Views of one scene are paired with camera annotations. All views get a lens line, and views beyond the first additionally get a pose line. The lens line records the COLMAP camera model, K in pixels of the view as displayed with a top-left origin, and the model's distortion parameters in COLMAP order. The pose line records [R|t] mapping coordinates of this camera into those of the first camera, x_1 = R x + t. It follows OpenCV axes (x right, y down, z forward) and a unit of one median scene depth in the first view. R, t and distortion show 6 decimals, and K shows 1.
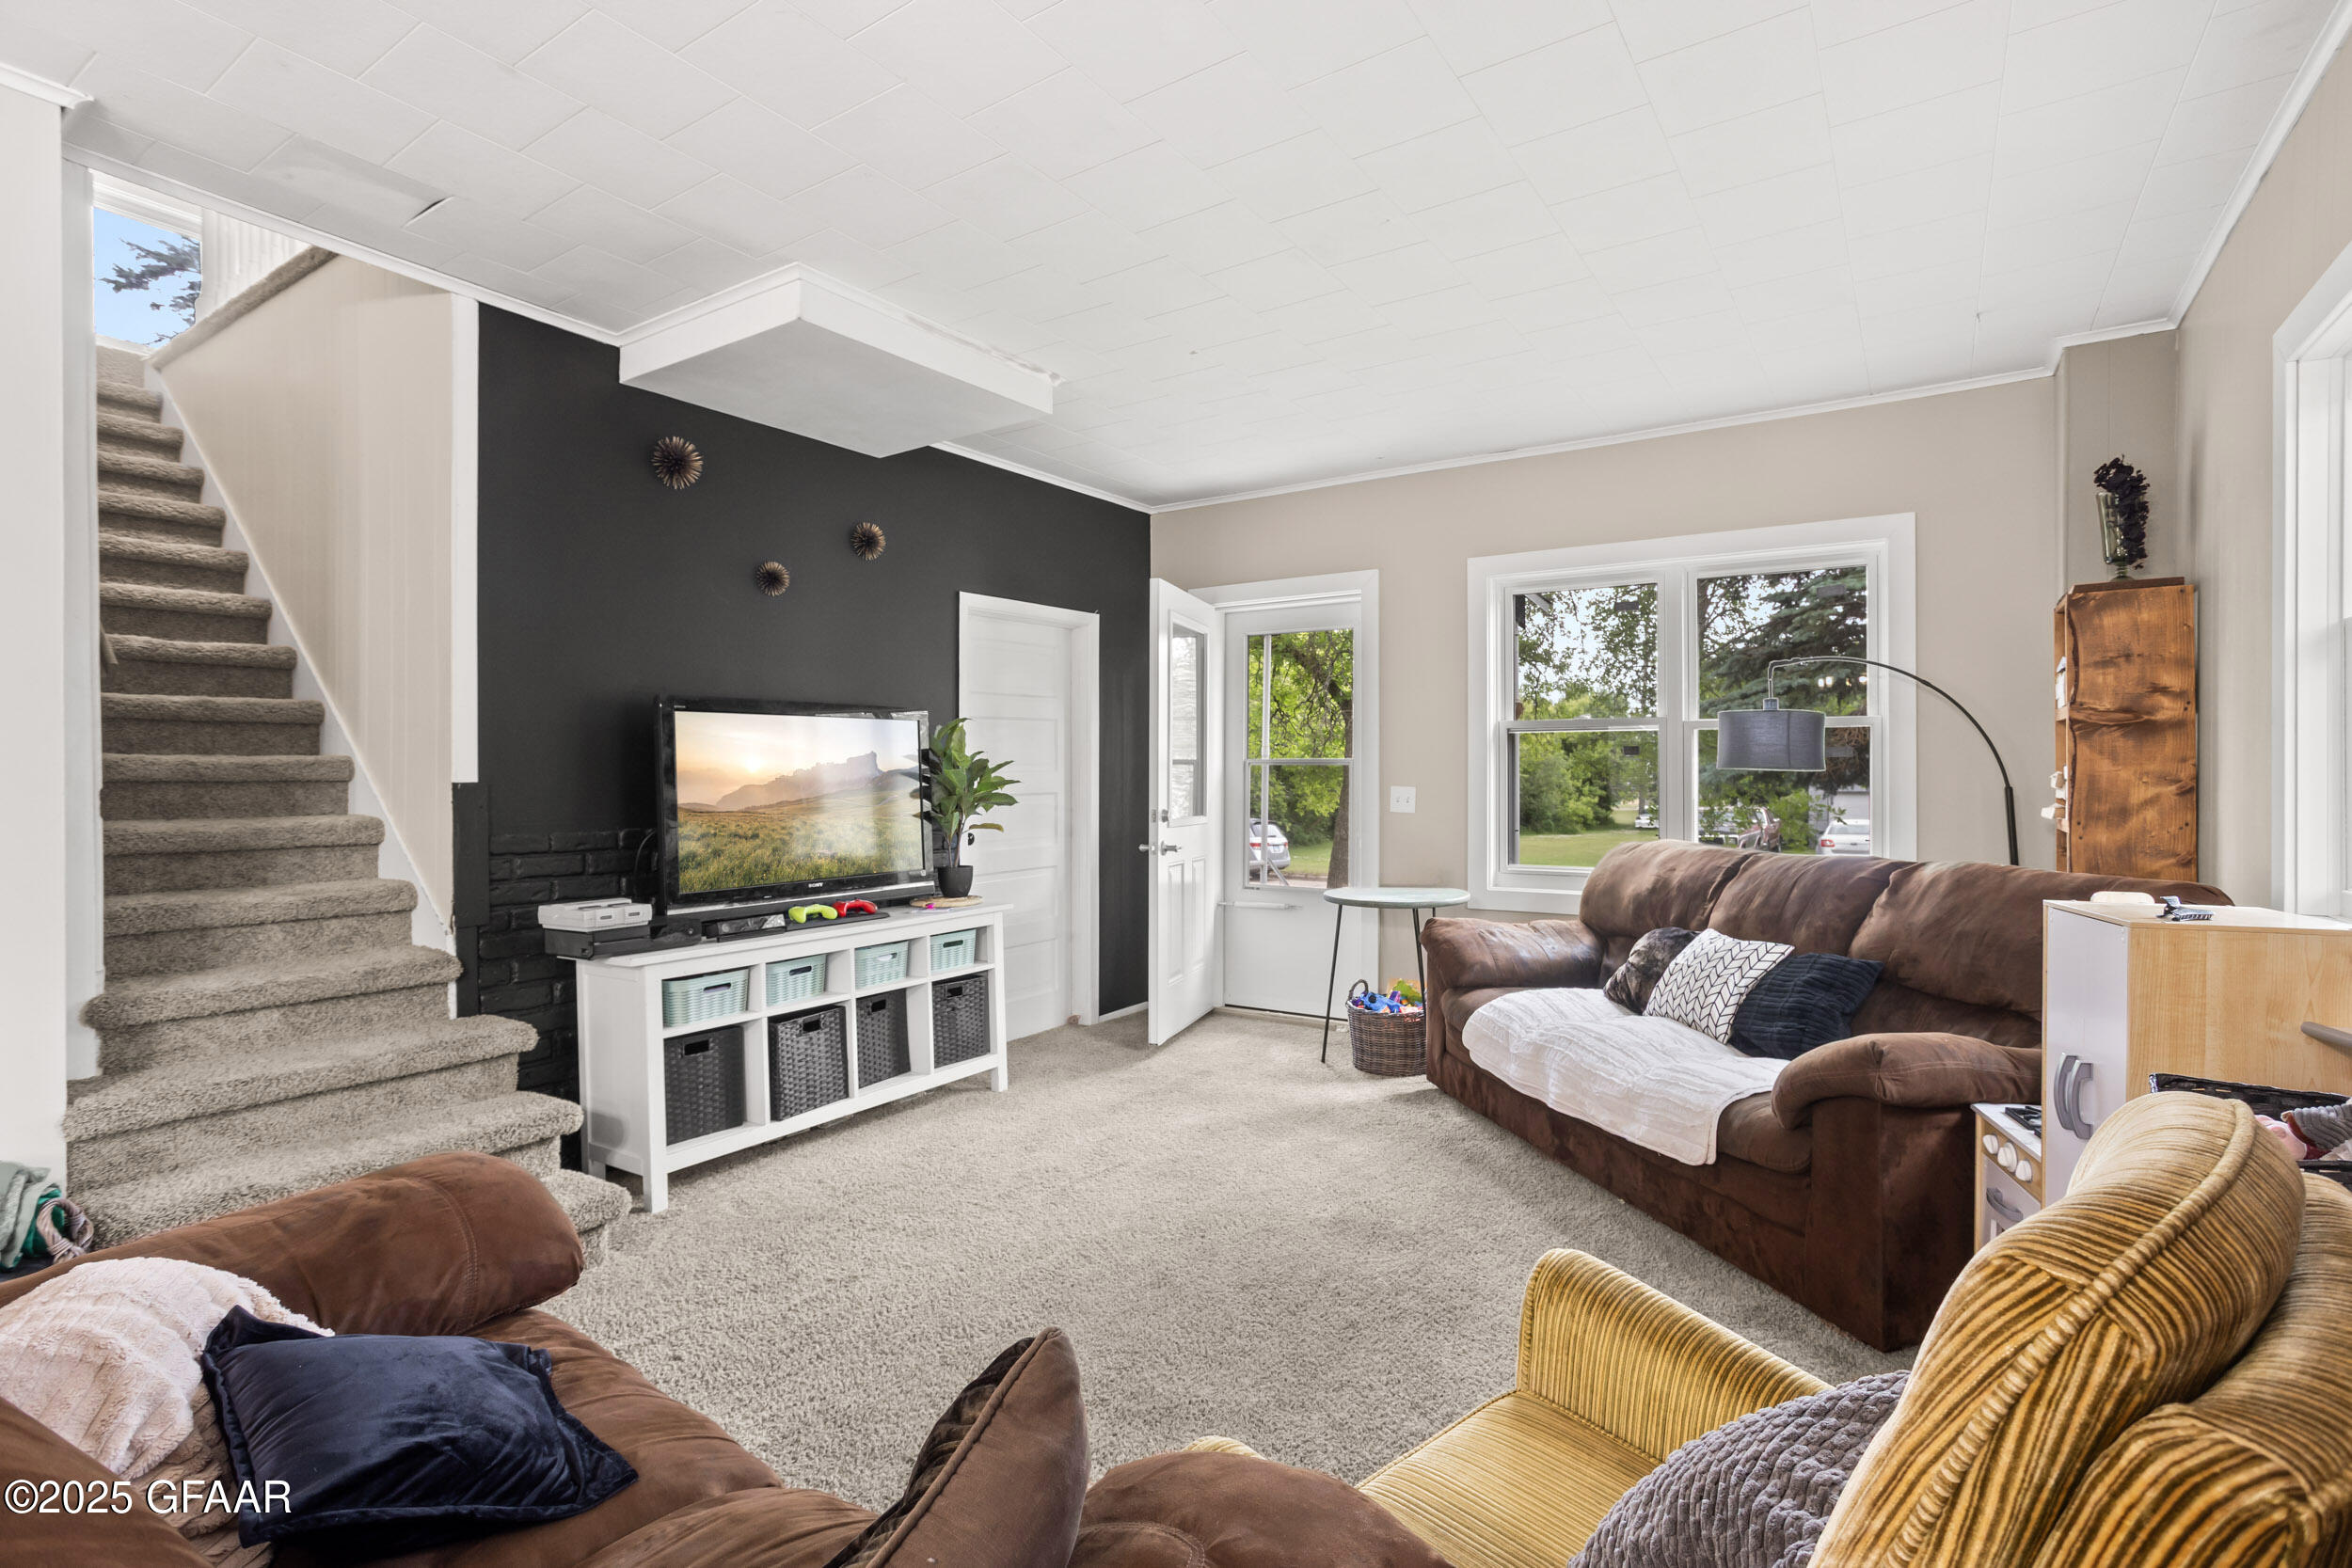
lens RADIAL K [[1141.0, 0, 1207.6], [0, 1141.0, 782.6], [0, 0, 1]] dist [-0.000407, 0.000883]
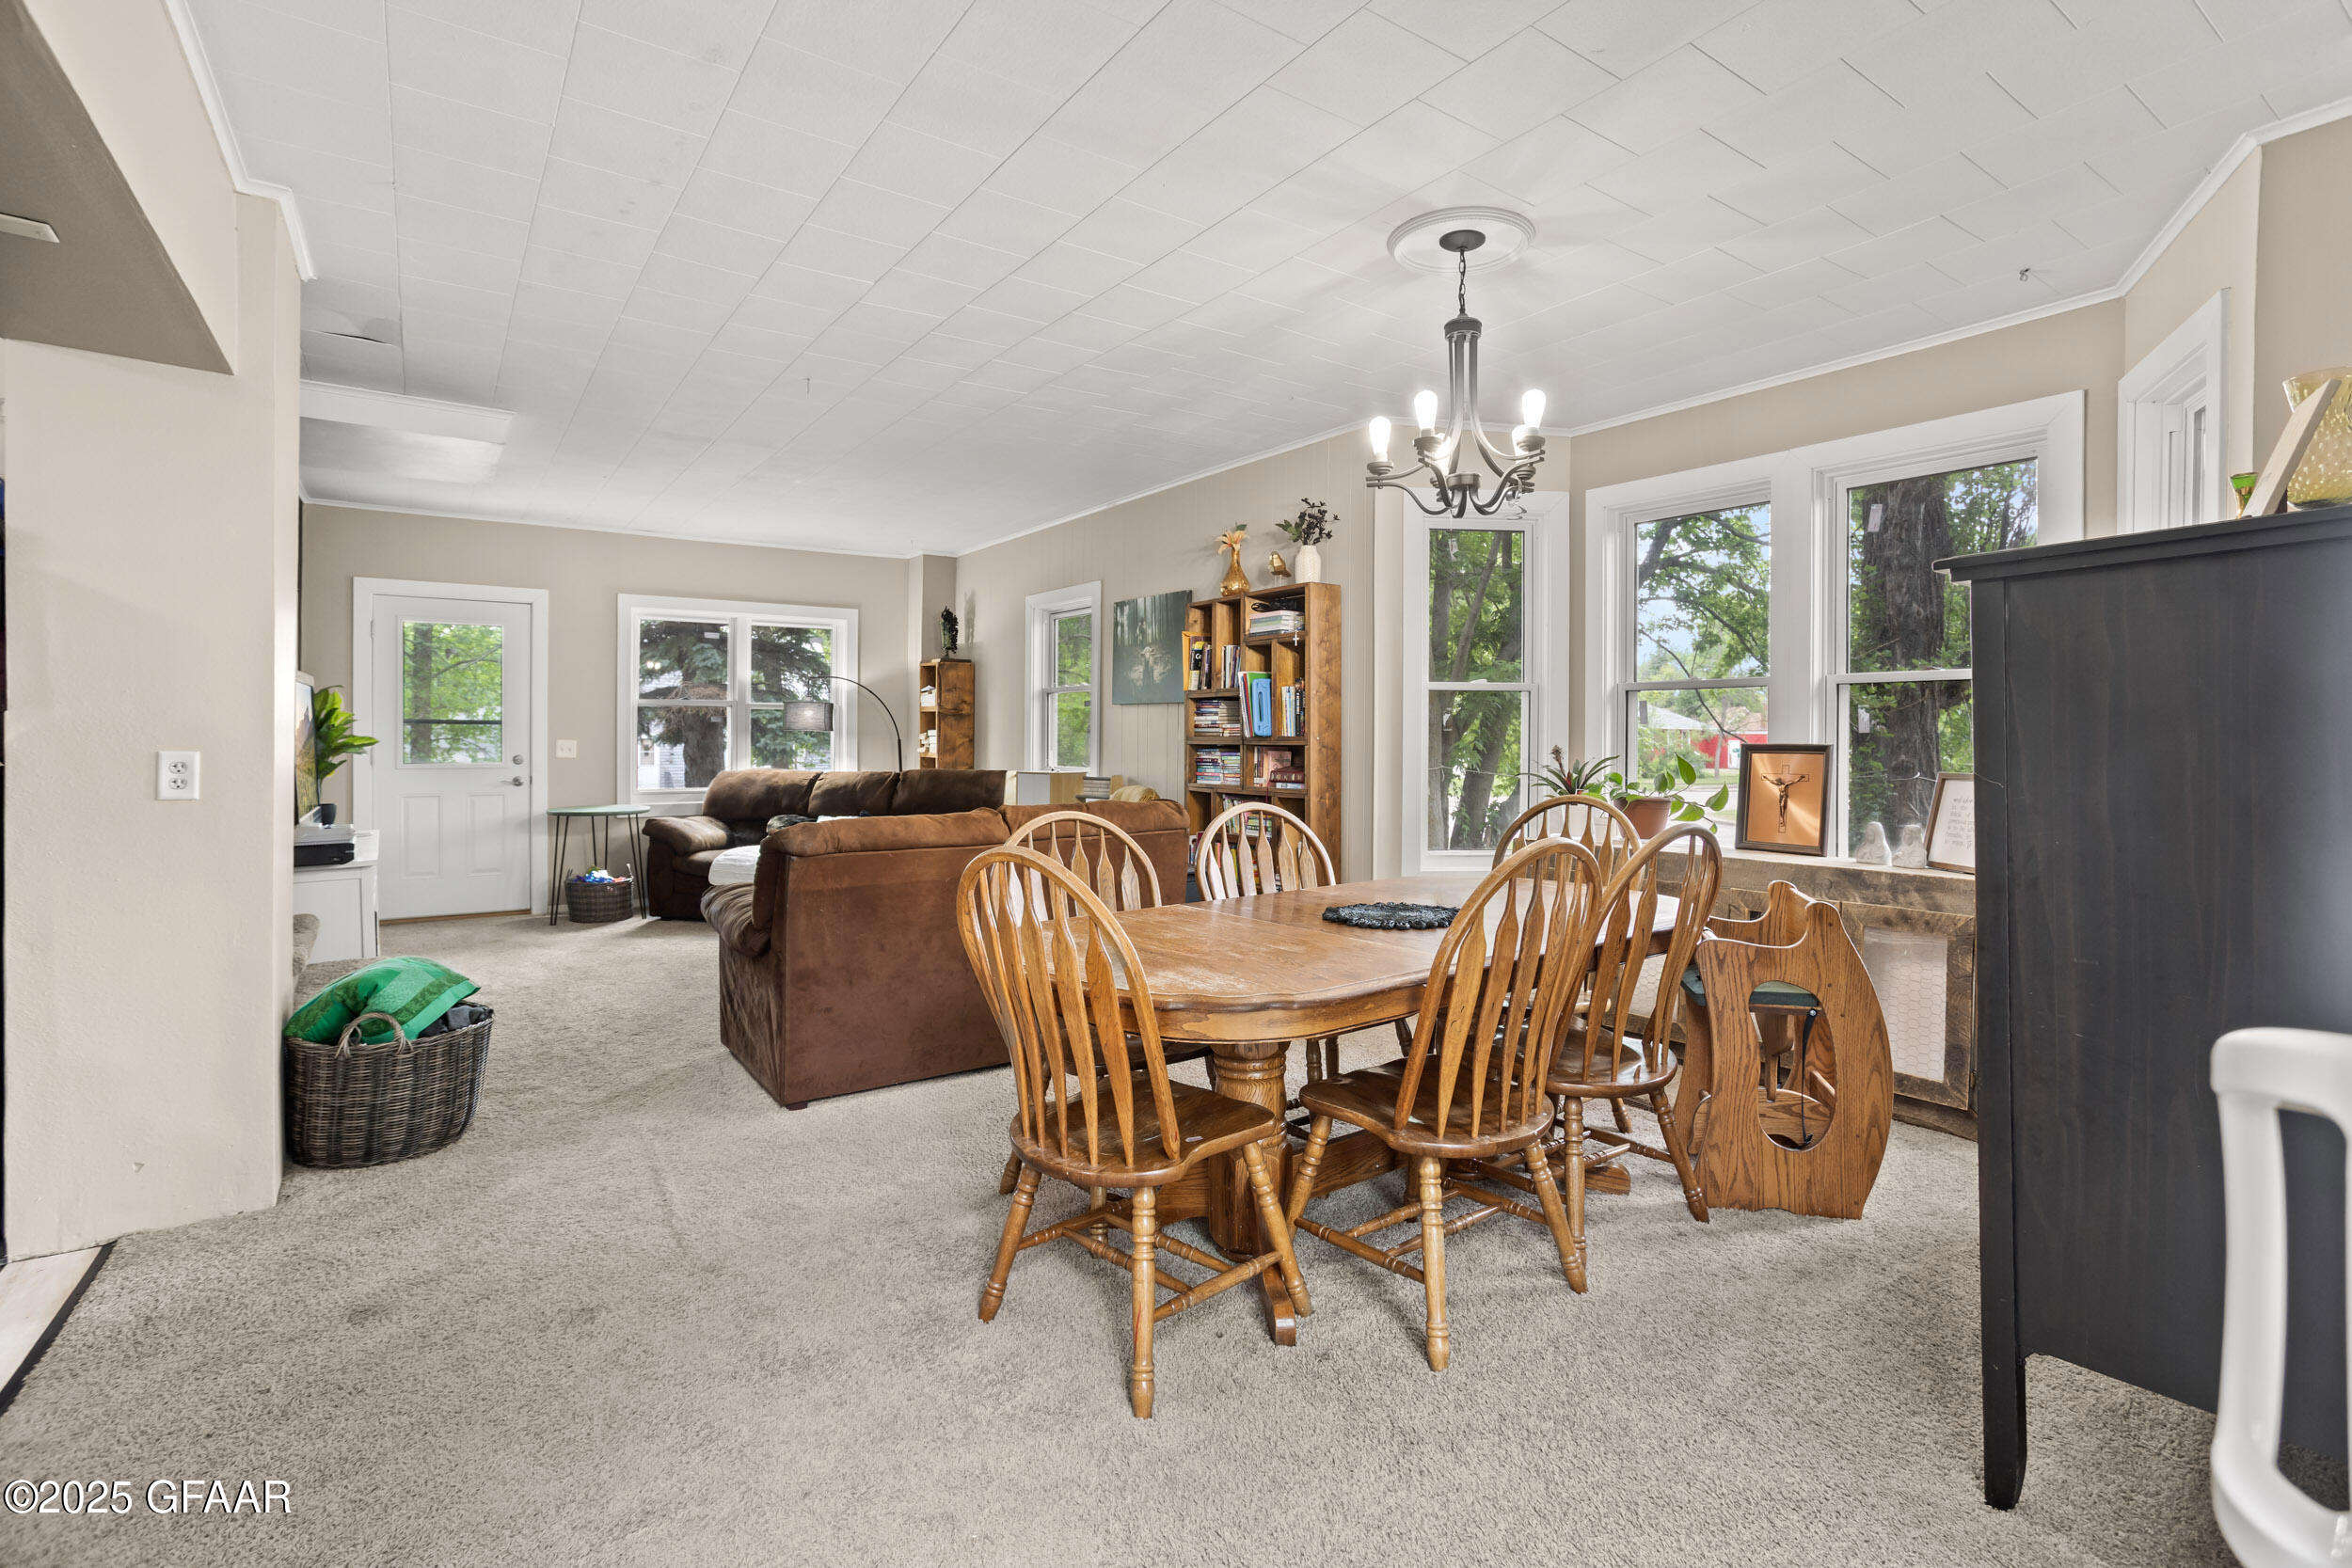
lens RADIAL K [[1126.5, 0, 1189.8], [0, 1126.5, 734.4], [0, 0, 1]] dist [0.000802, 0.000253]
pose [[0.402589, -0.002545, 0.915377, -1.099566], [-0.002112, 0.999991, 0.003709, -0.013876], [-0.915378, -0.003427, 0.402580, -0.431376]]
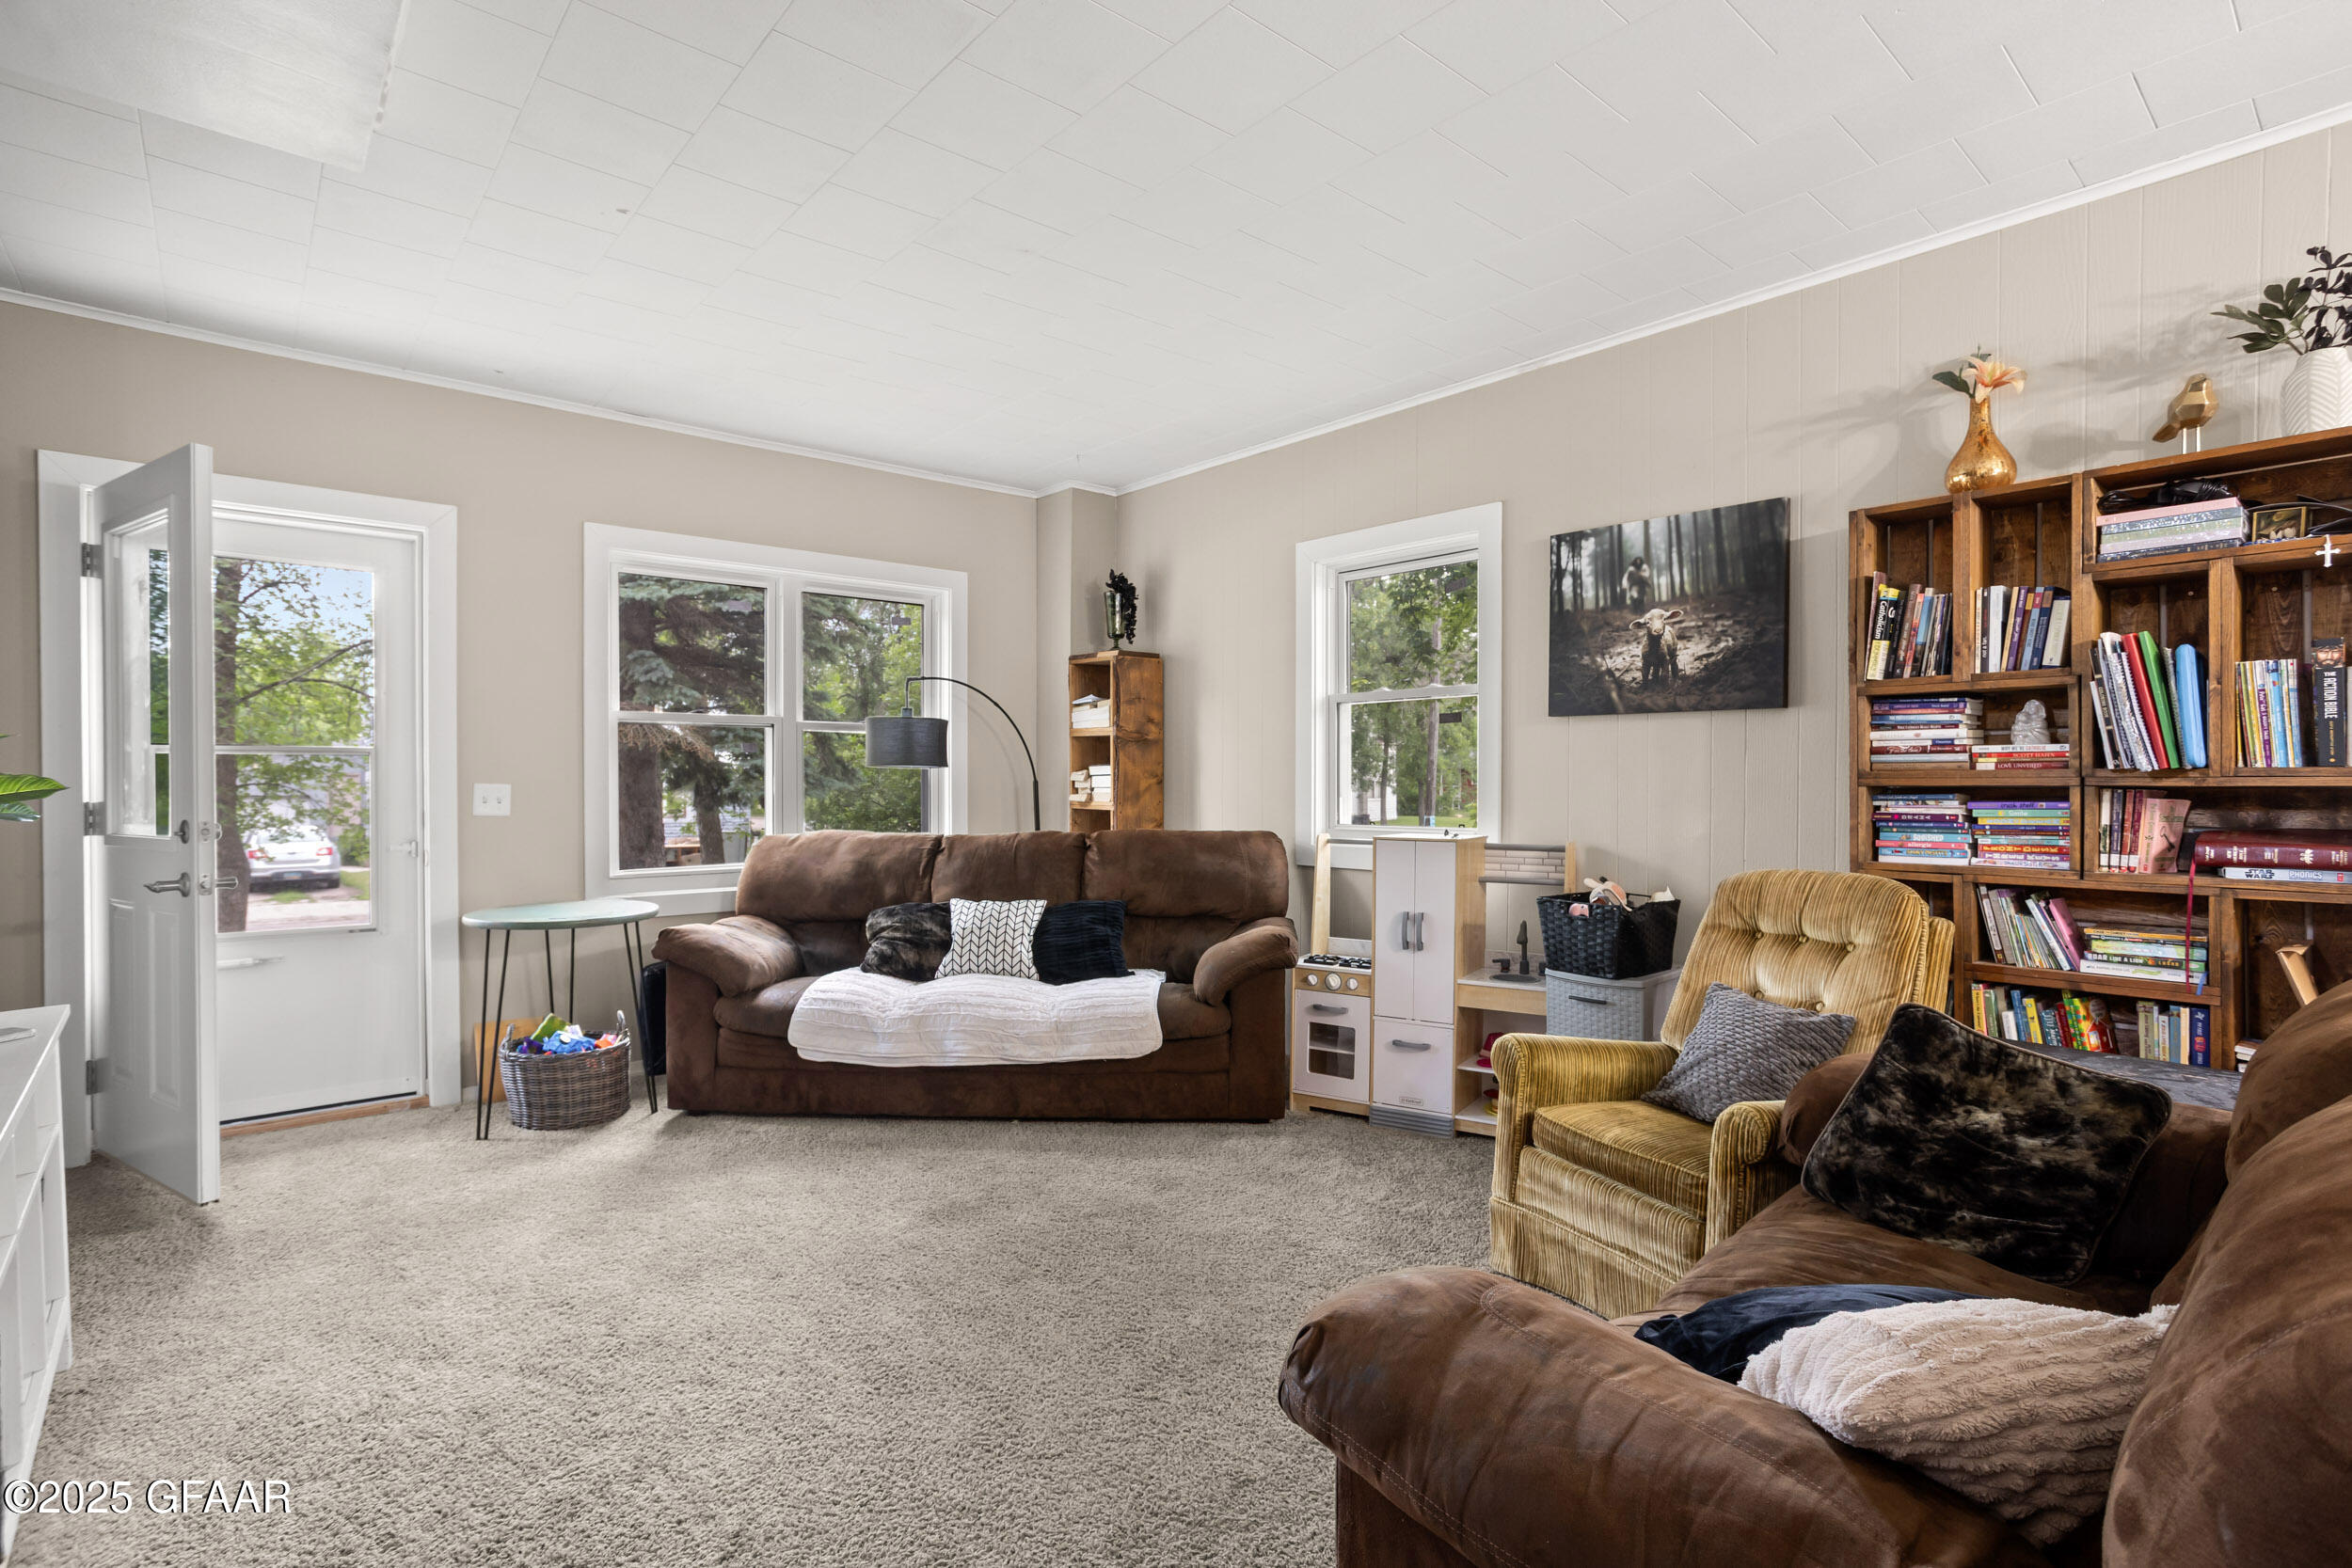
lens RADIAL K [[1141.0, 0, 1207.6], [0, 1141.0, 782.6], [0, 0, 1]] dist [-0.000407, 0.000883]
pose [[0.282446, -0.009526, 0.959236, -0.601358], [0.001279, 0.999954, 0.009553, -0.005472], [-0.959282, -0.001471, 0.282445, 0.372460]]
